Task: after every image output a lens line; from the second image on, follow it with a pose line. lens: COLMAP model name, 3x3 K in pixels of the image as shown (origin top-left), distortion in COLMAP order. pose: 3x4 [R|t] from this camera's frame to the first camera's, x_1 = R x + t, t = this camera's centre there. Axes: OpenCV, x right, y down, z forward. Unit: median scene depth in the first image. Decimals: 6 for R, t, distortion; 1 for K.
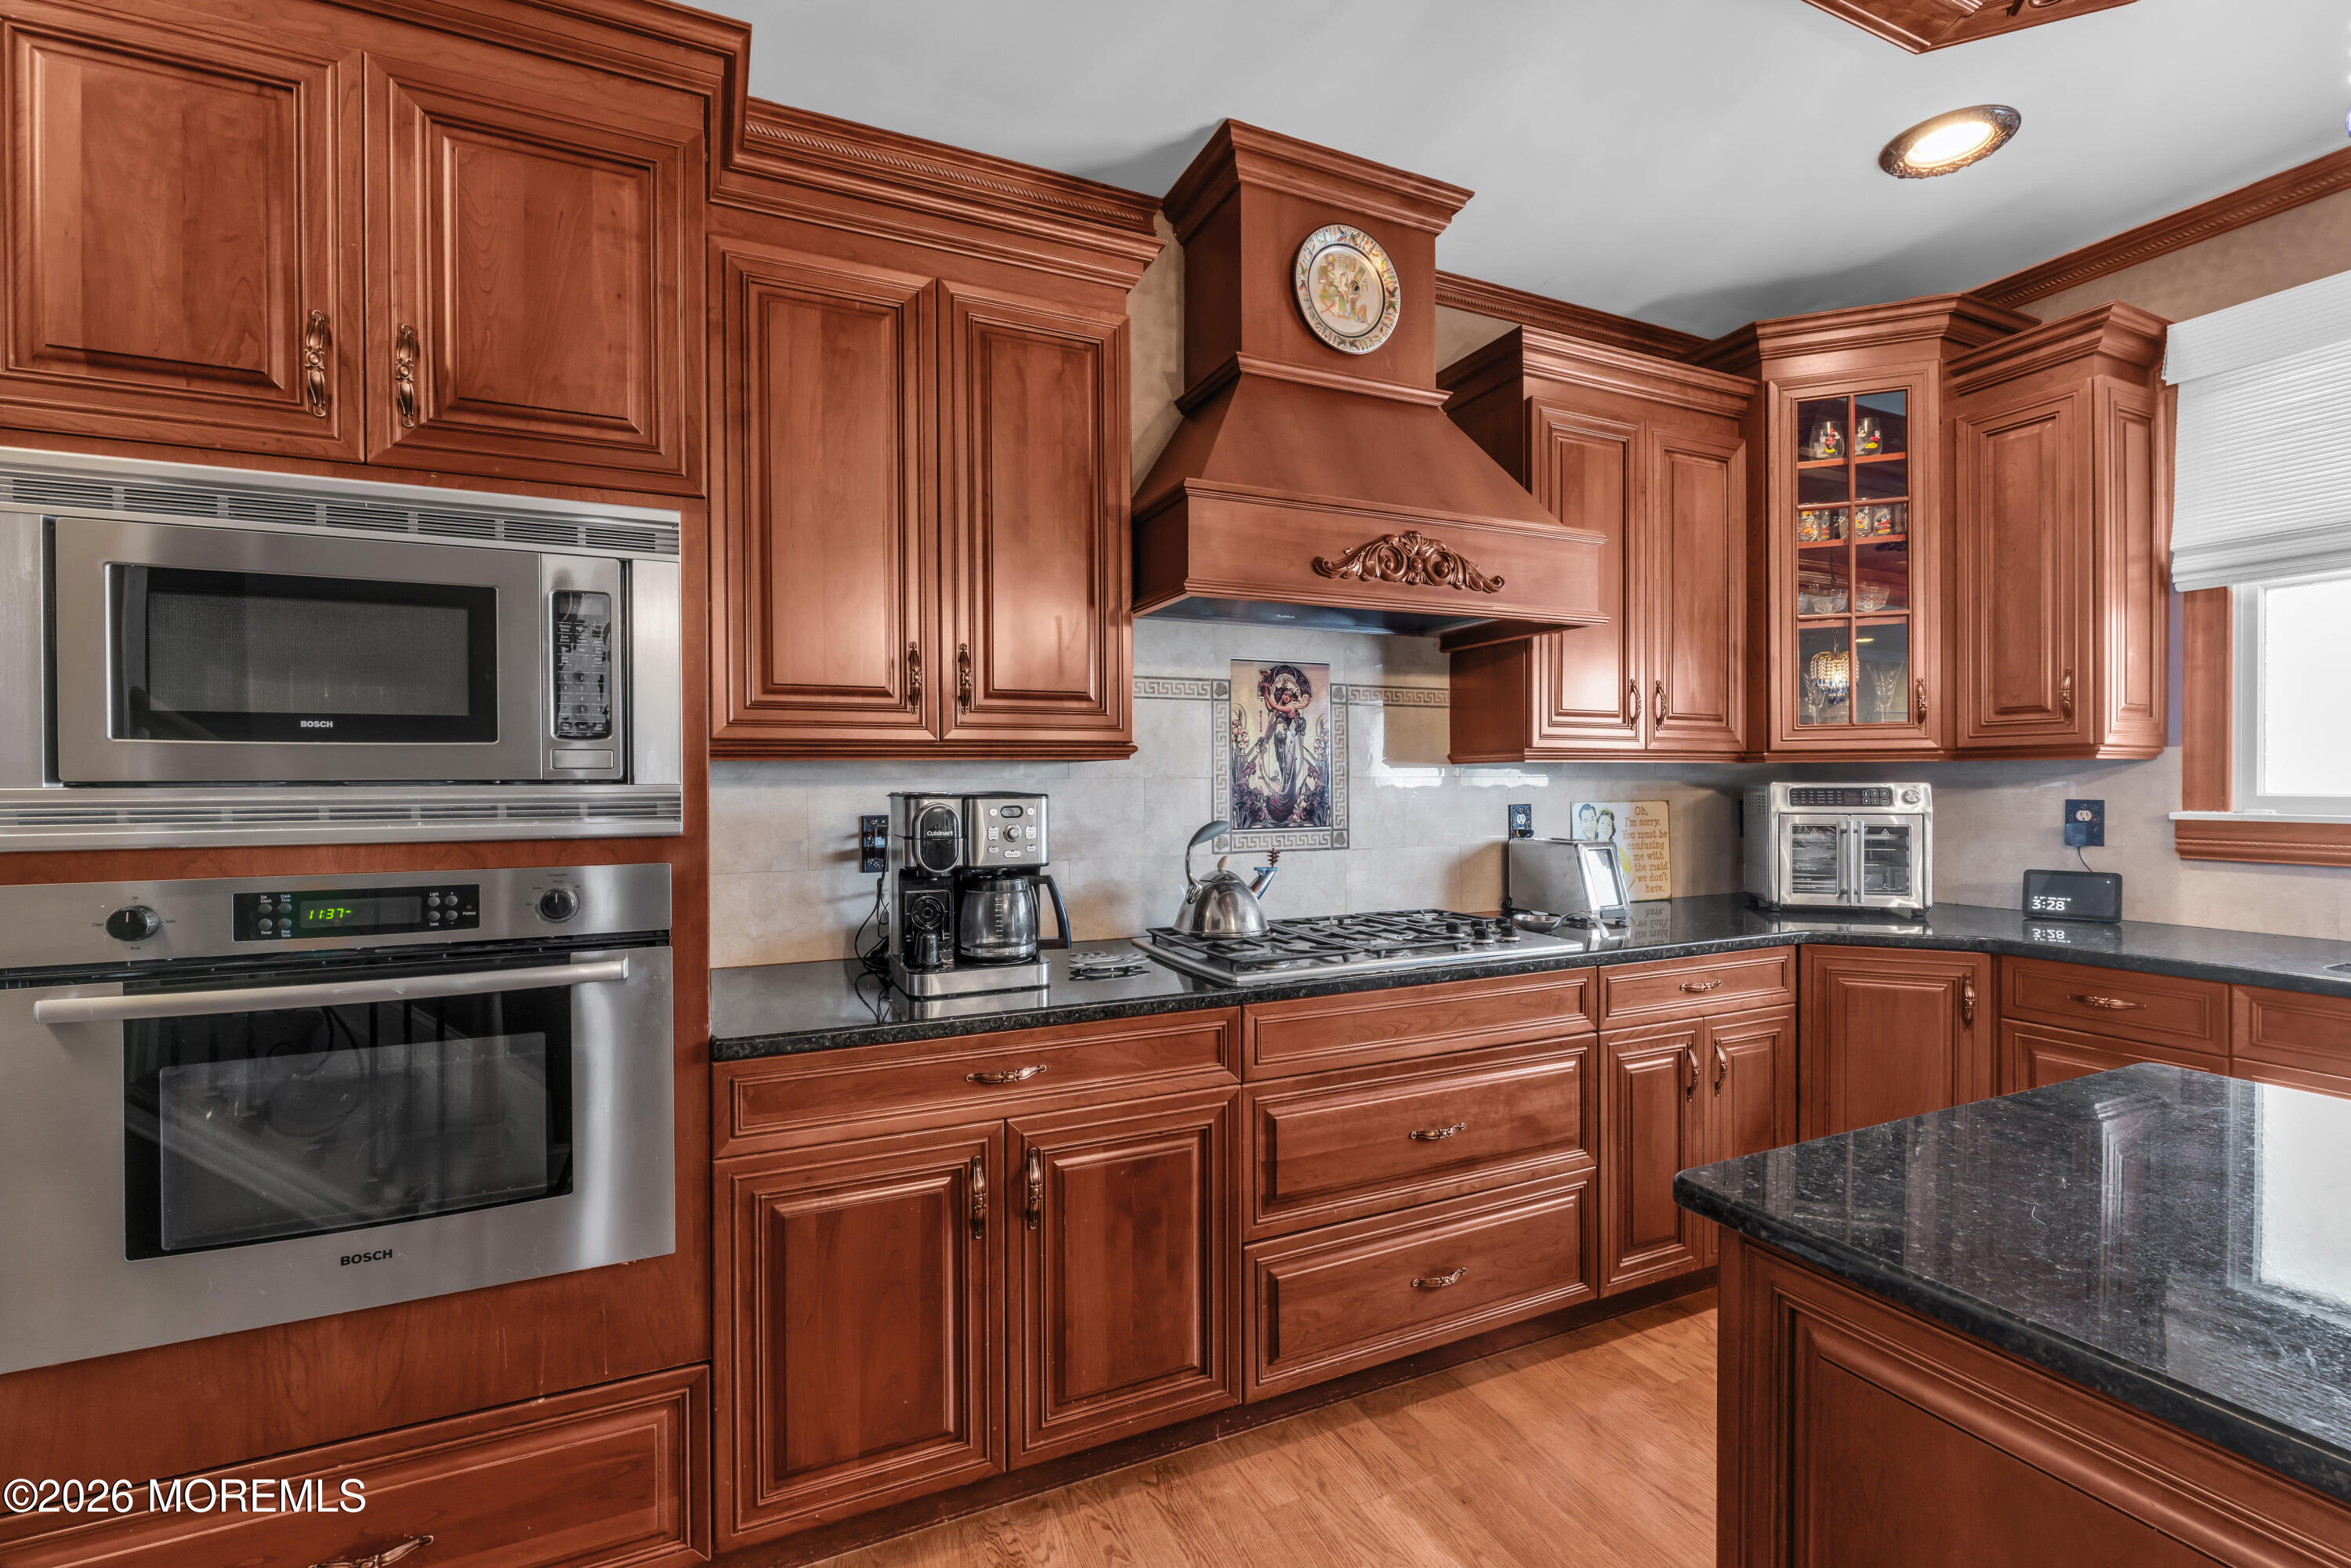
lens RADIAL K [[1035.1, 0, 1188.8], [0, 1035.1, 790.5], [0, 0, 1]] dist [-0.001272, 0.000513]
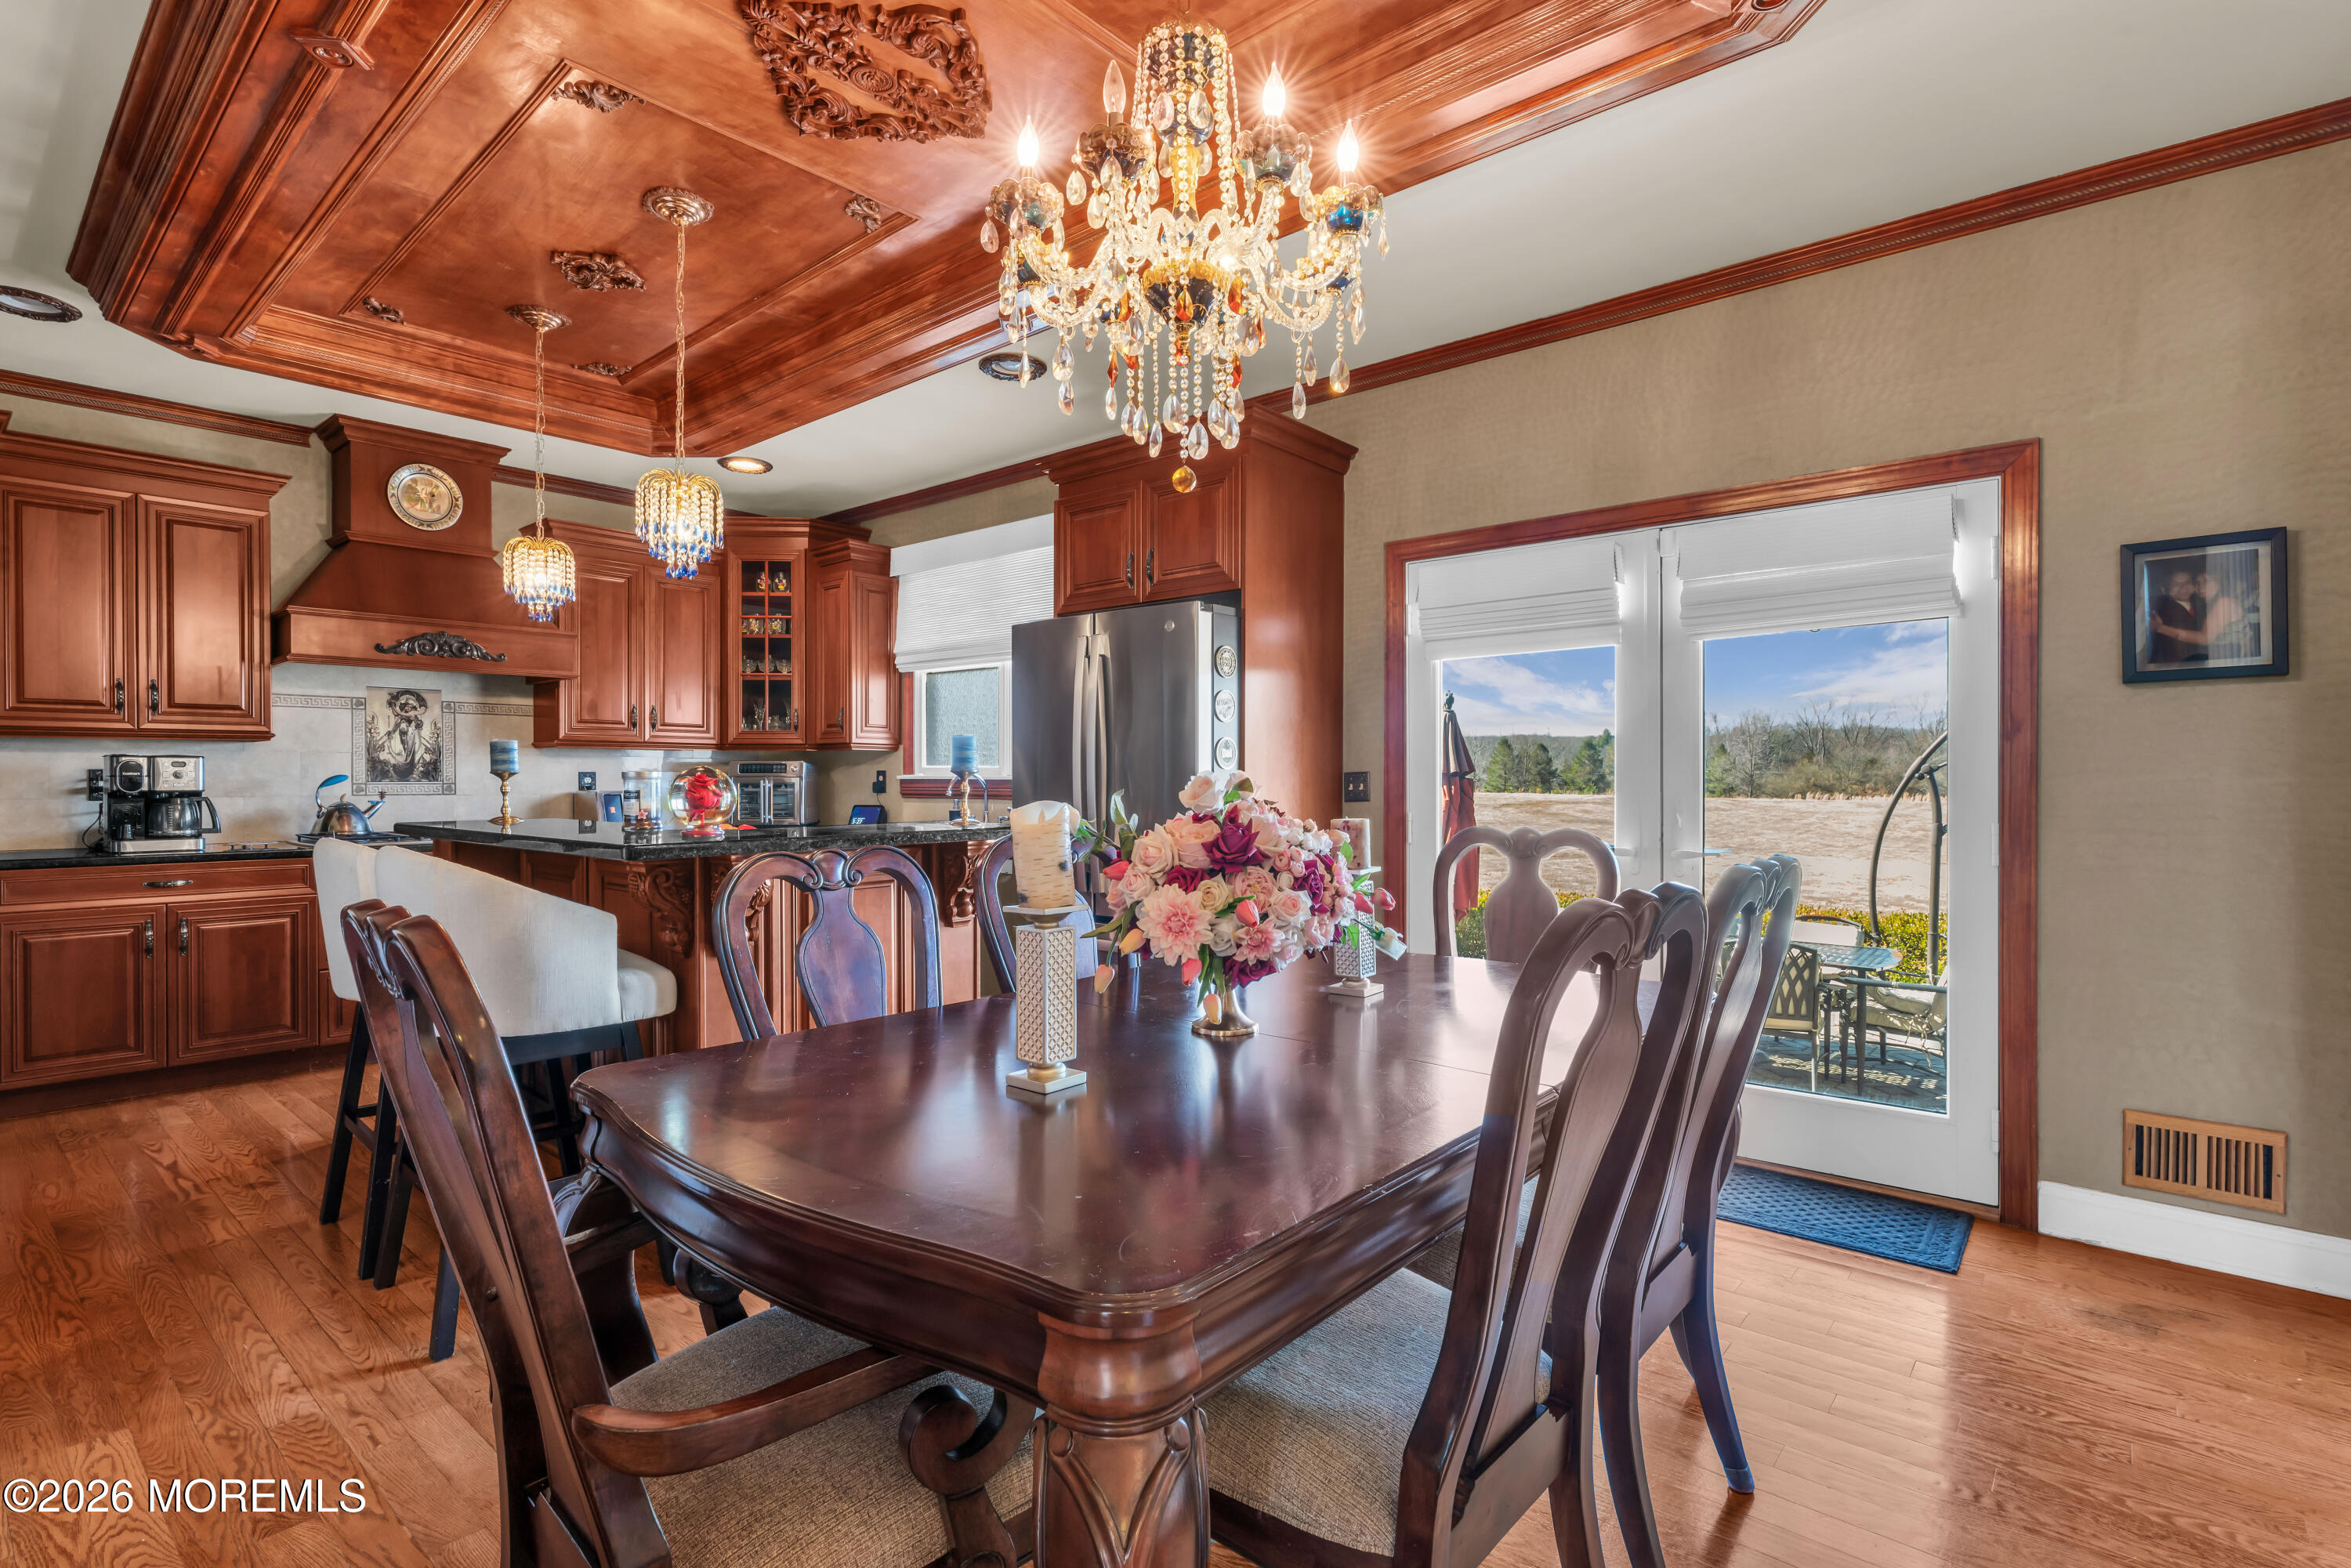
lens RADIAL K [[1117.6, 0, 1179.8], [0, 1117.6, 787.8], [0, 0, 1]] dist [-0.004299, 0.001381]
pose [[0.909525, 0.002336, 0.415643, 0.694123], [-0.001992, 0.999997, -0.001261, 0.063629], [-0.415645, 0.000319, 0.909527, -1.782314]]
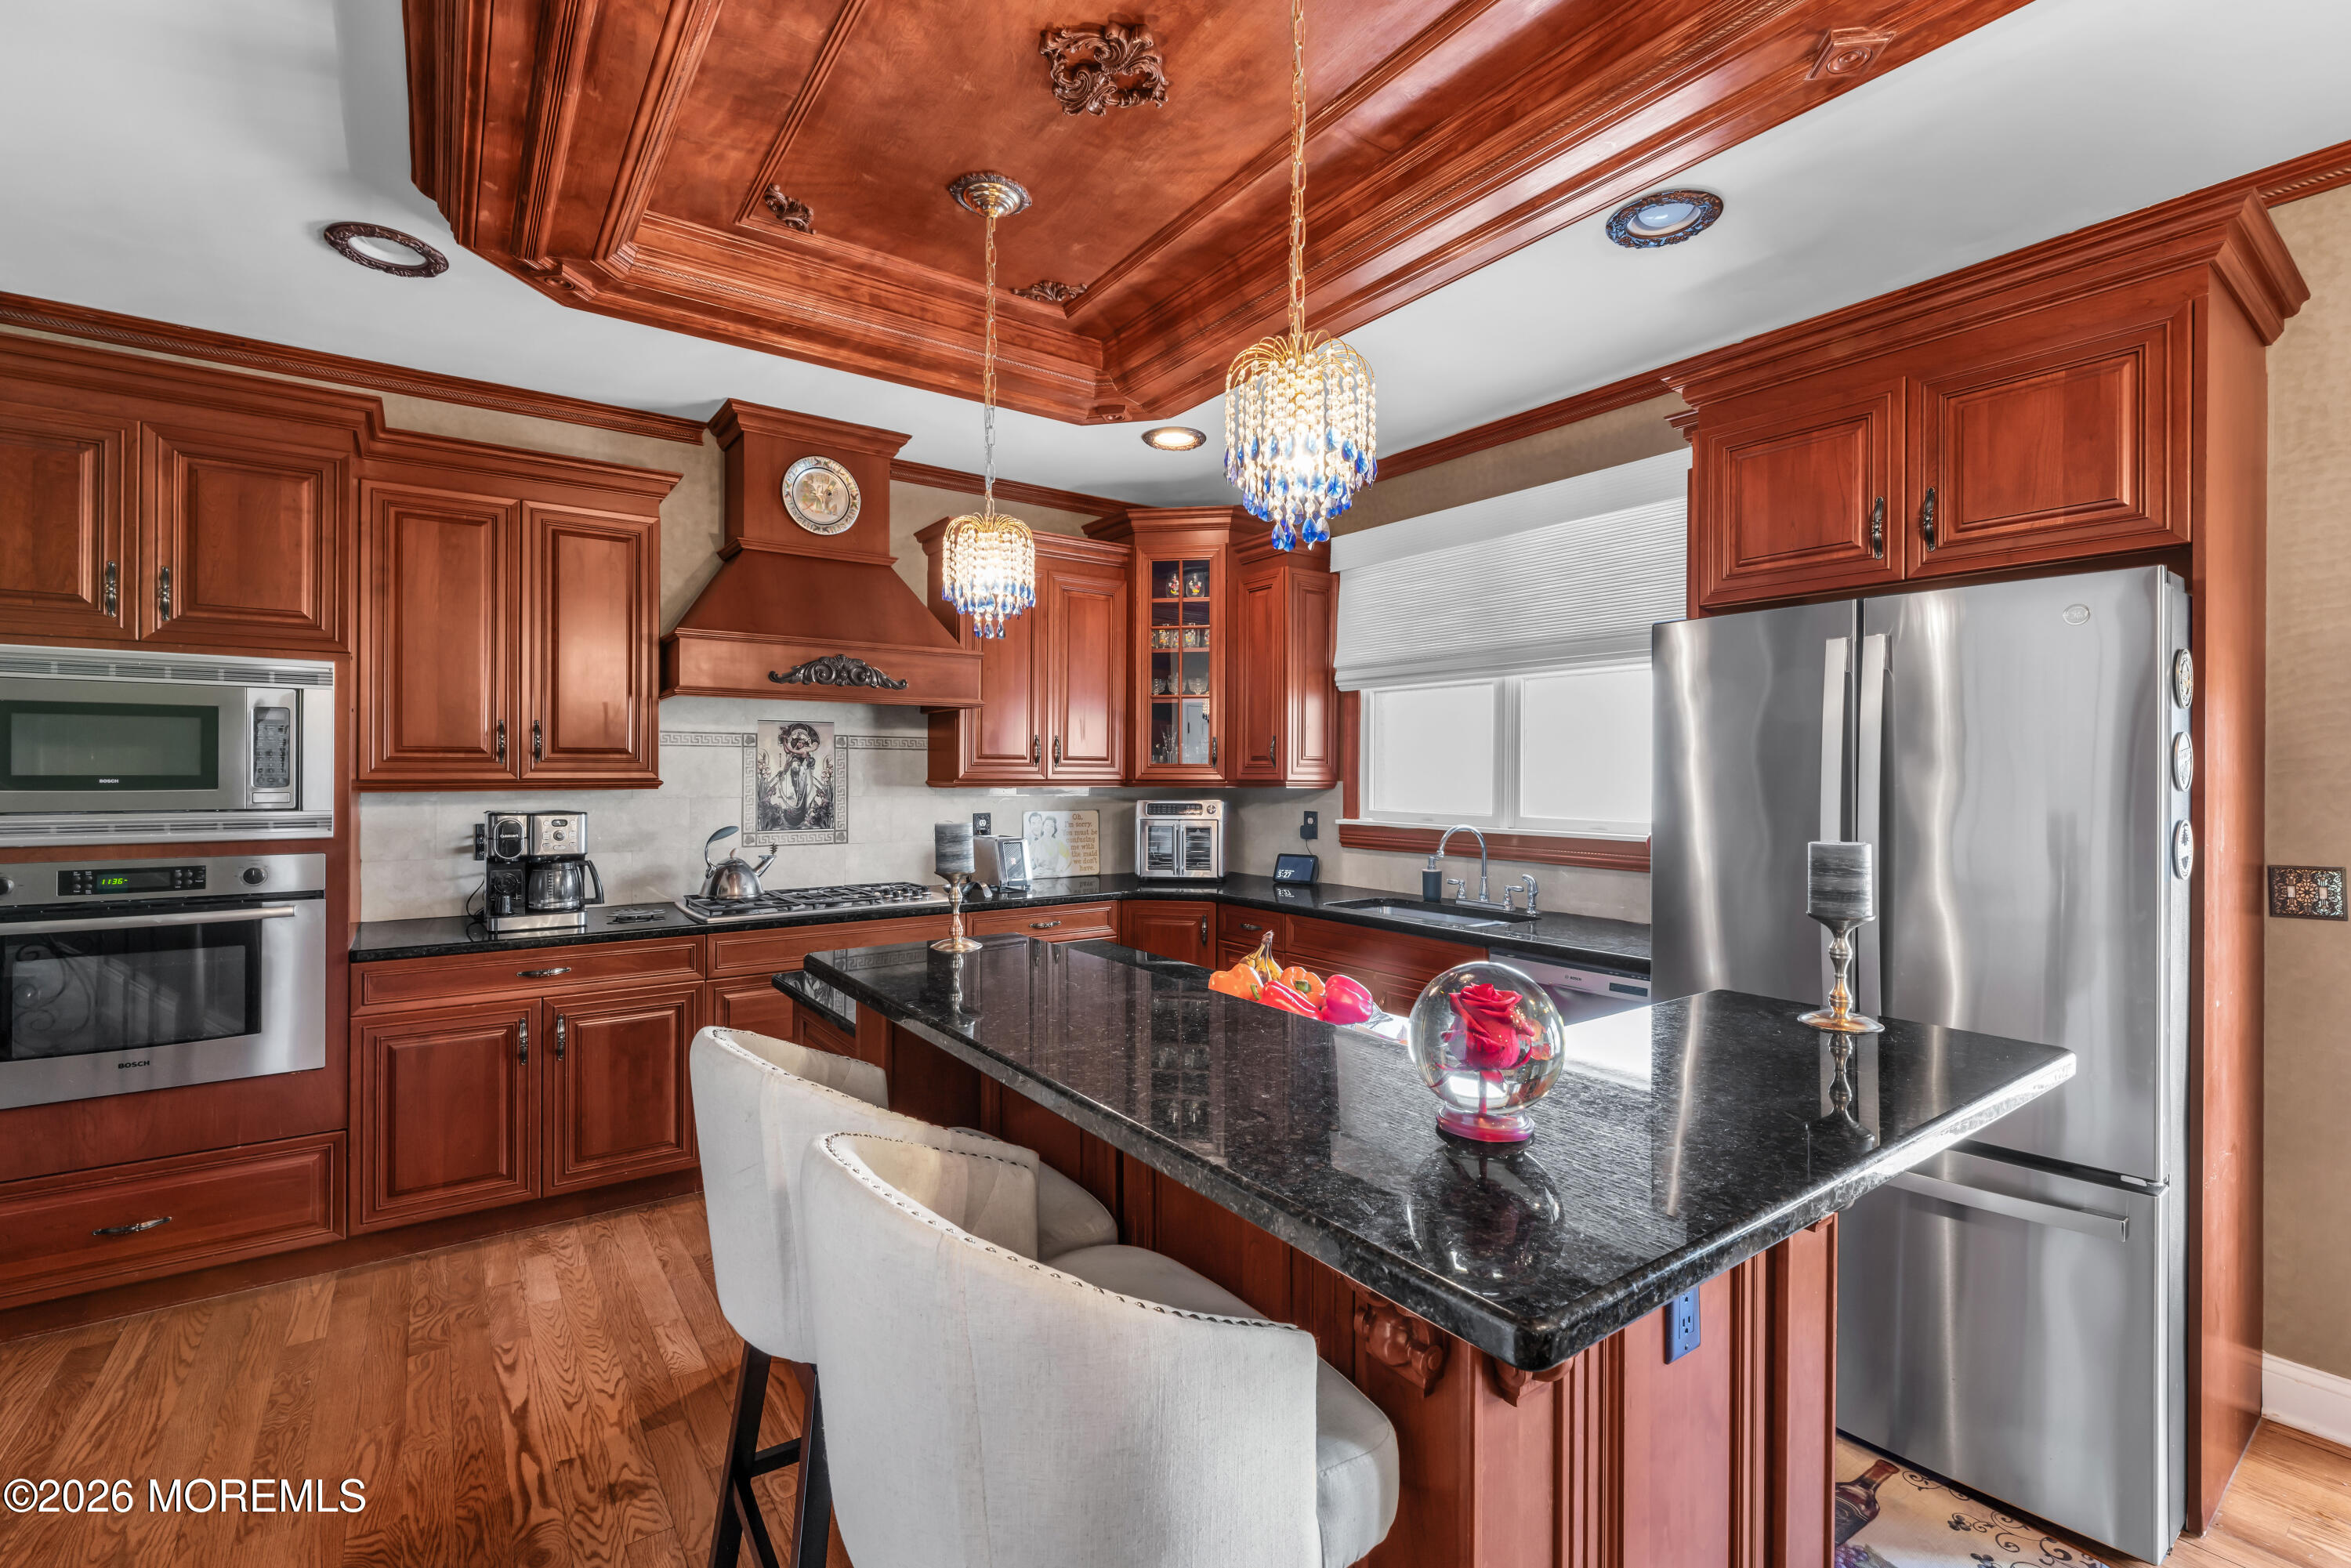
lens RADIAL K [[1035.1, 0, 1186.3], [0, 1035.1, 773.7], [0, 0, 1]] dist [-0.001272, 0.000513]
pose [[0.980074, 0.008498, 0.198450, 0.483918], [-0.006765, 0.999933, -0.009413, -0.049674], [-0.198517, 0.007883, 0.980066, -0.845465]]
